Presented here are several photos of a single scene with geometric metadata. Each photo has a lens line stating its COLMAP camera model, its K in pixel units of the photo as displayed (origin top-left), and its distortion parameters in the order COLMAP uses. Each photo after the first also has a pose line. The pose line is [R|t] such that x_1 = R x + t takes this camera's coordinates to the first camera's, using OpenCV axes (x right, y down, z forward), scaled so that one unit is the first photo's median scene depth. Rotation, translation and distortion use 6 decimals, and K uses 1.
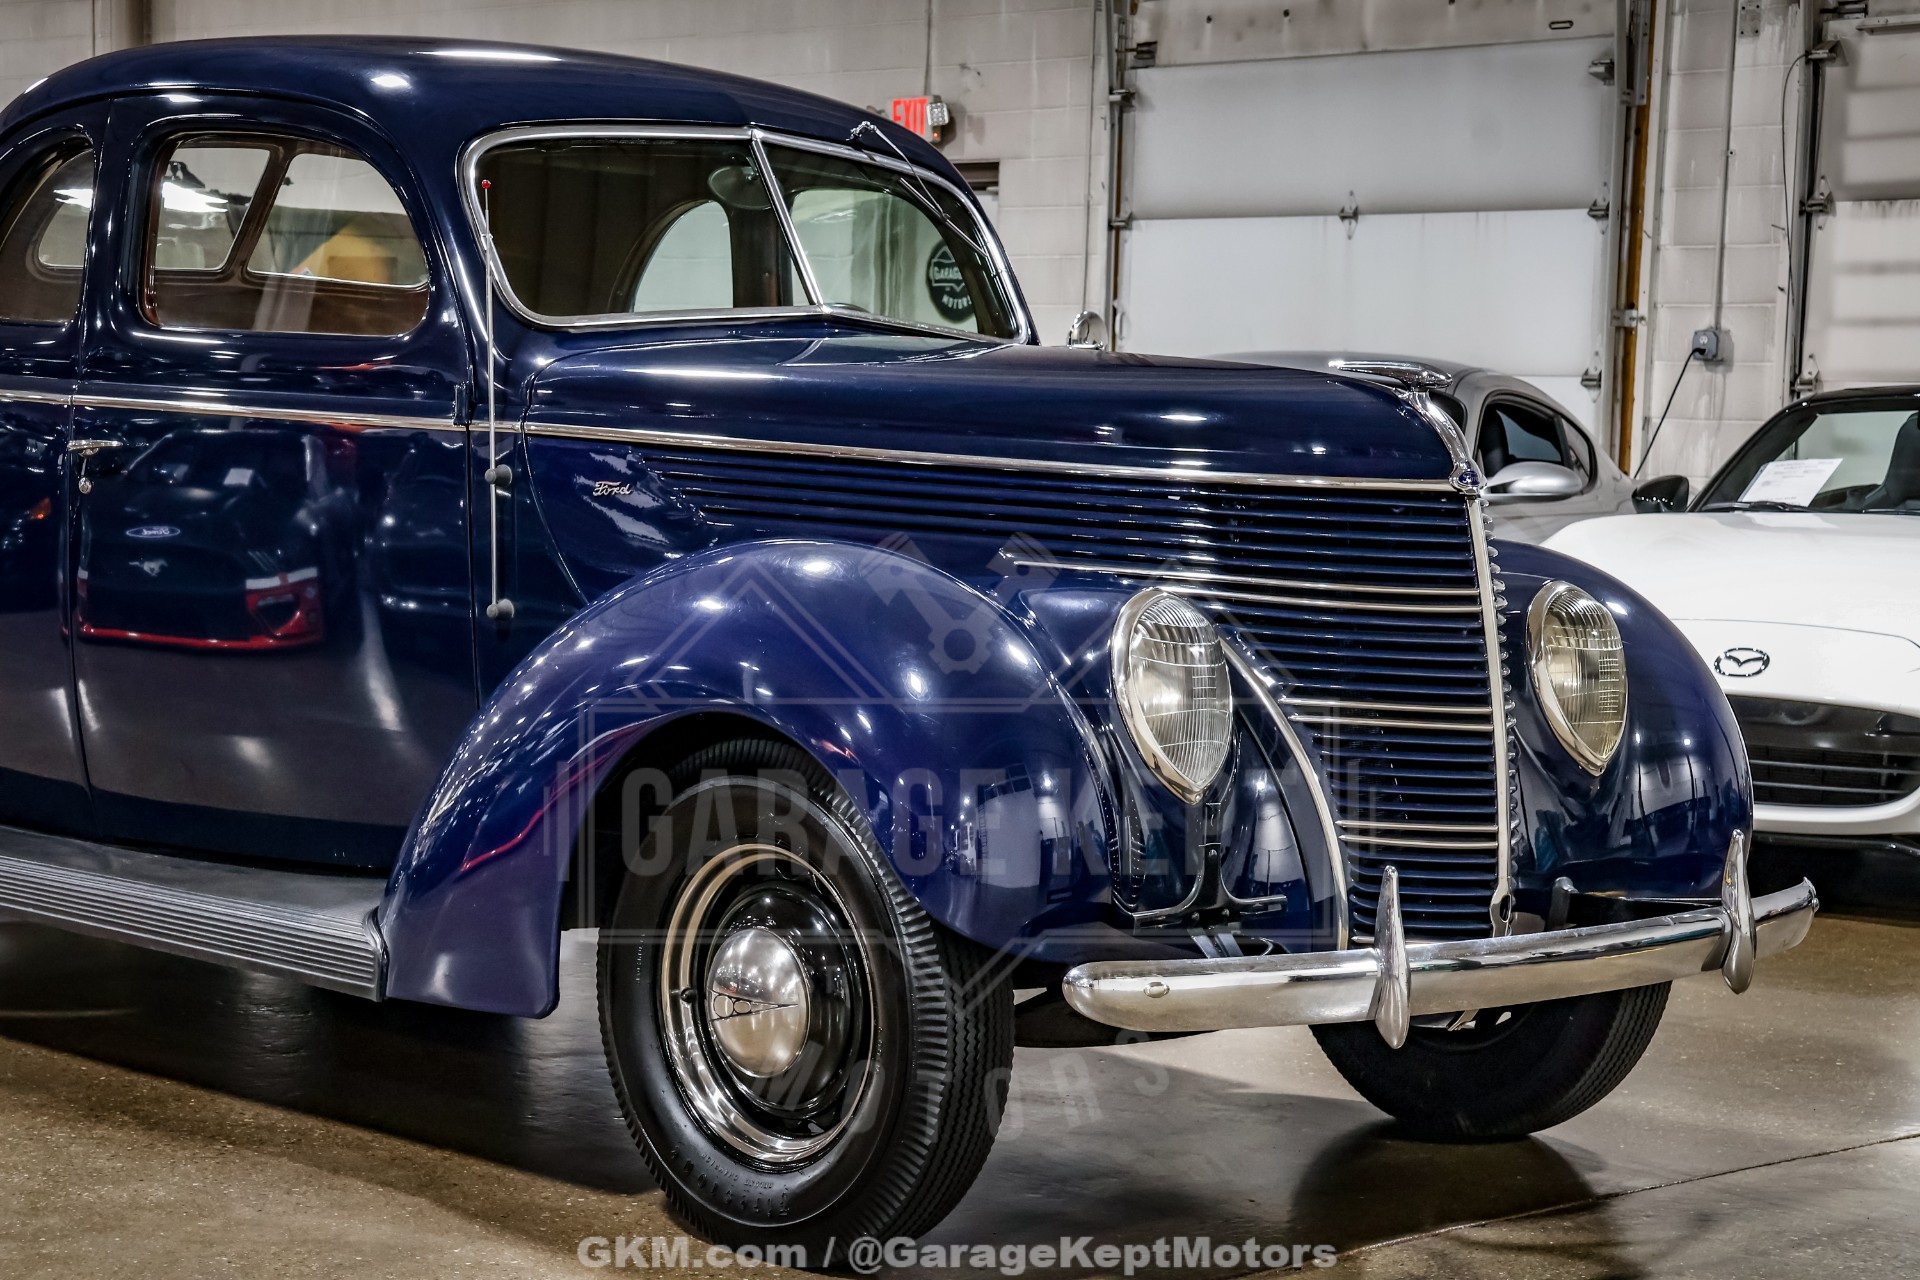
lens RADIAL K [[3345.3, 0, 958.8], [0, 3345.3, 734.6], [0, 0, 1]] dist [0.215587, 0.000000]
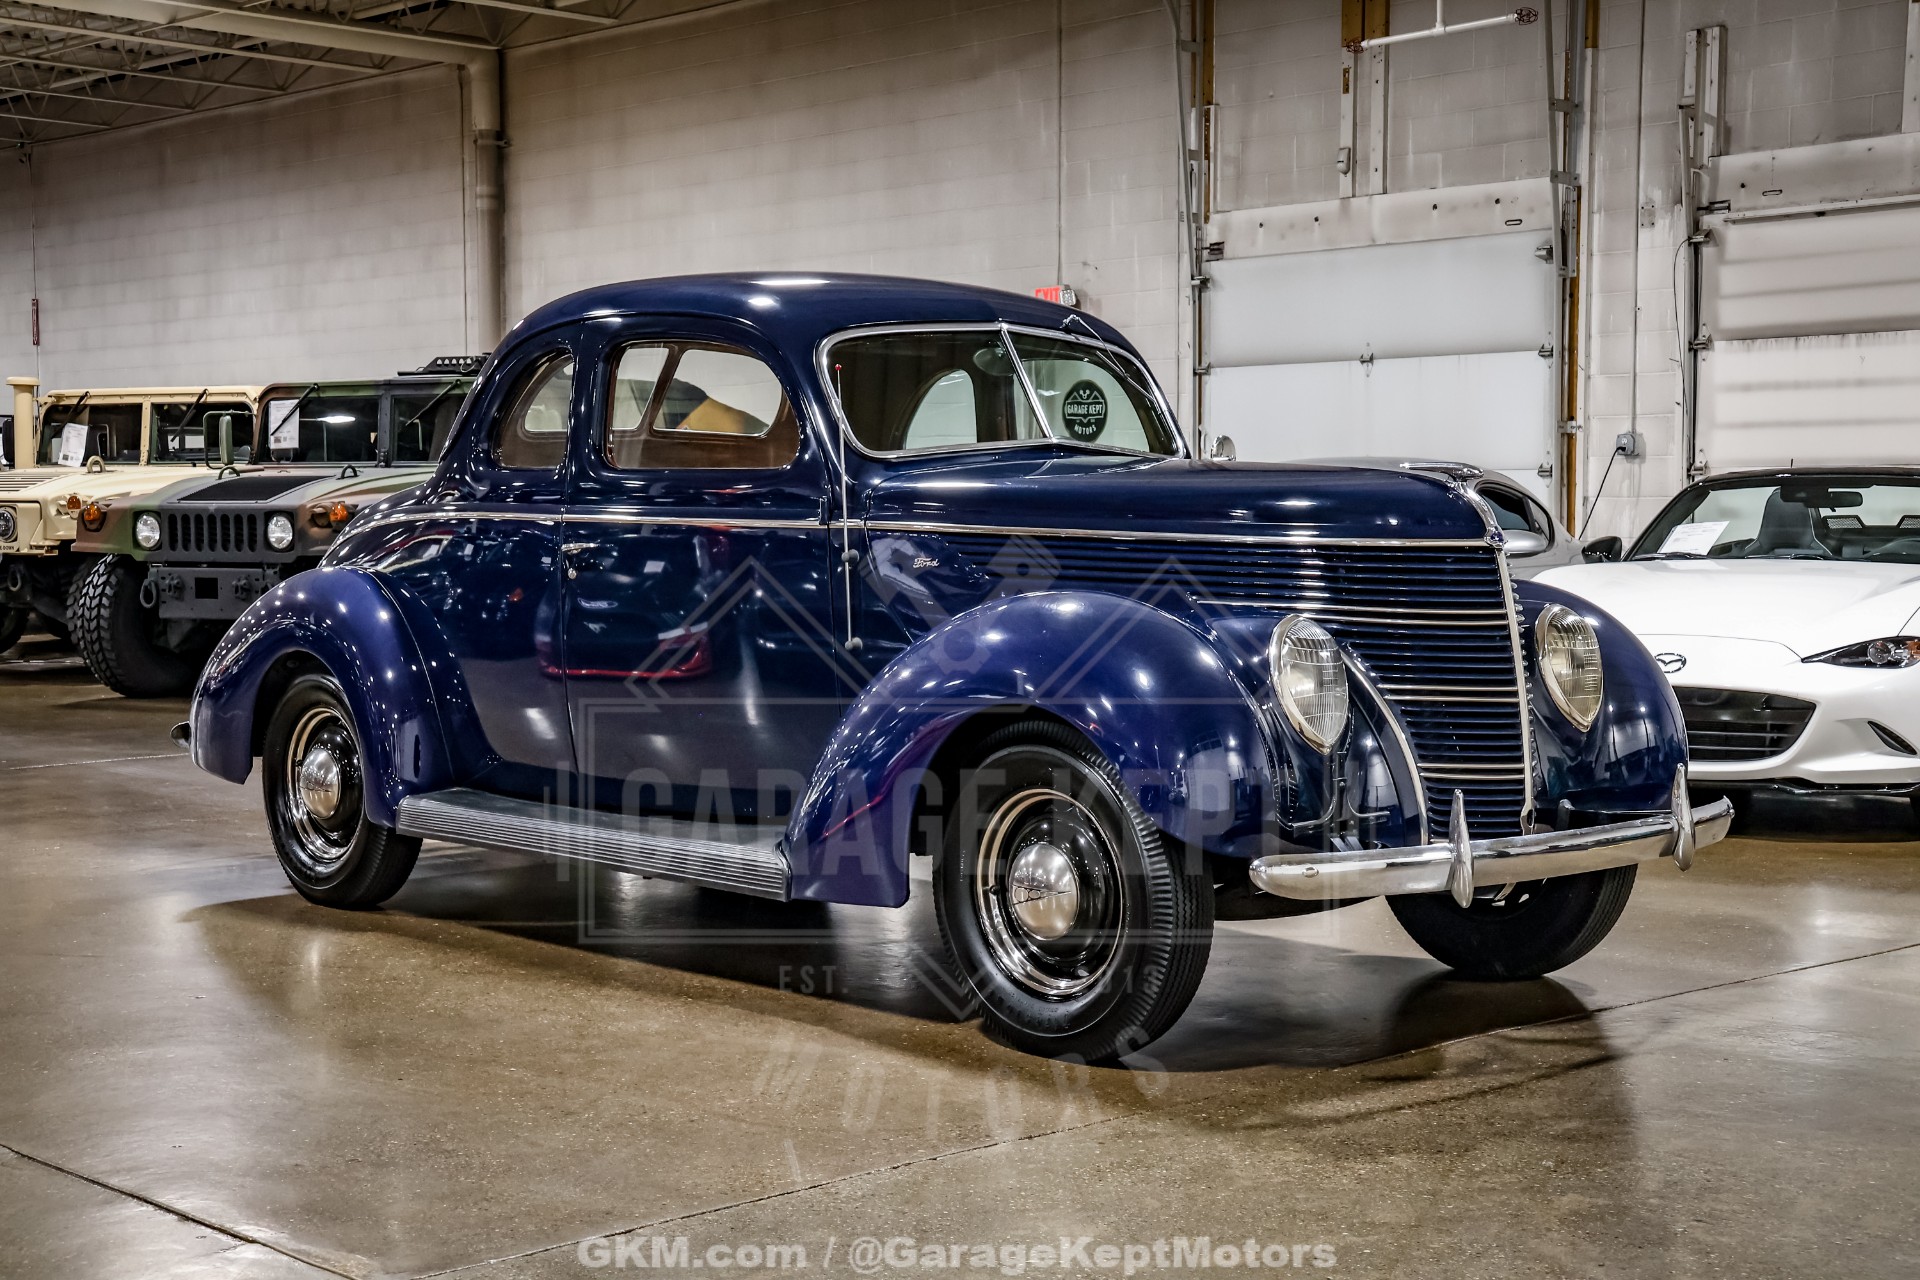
lens RADIAL K [[2552.7, 0, 985.0], [0, 2552.7, 713.7], [0, 0, 1]] dist [0.135513, 0.000000]
pose [[0.999342, -0.027919, -0.023171, -0.051023], [0.027509, 0.999462, -0.017839, 0.016559], [0.023657, 0.017190, 0.999572, -0.155408]]
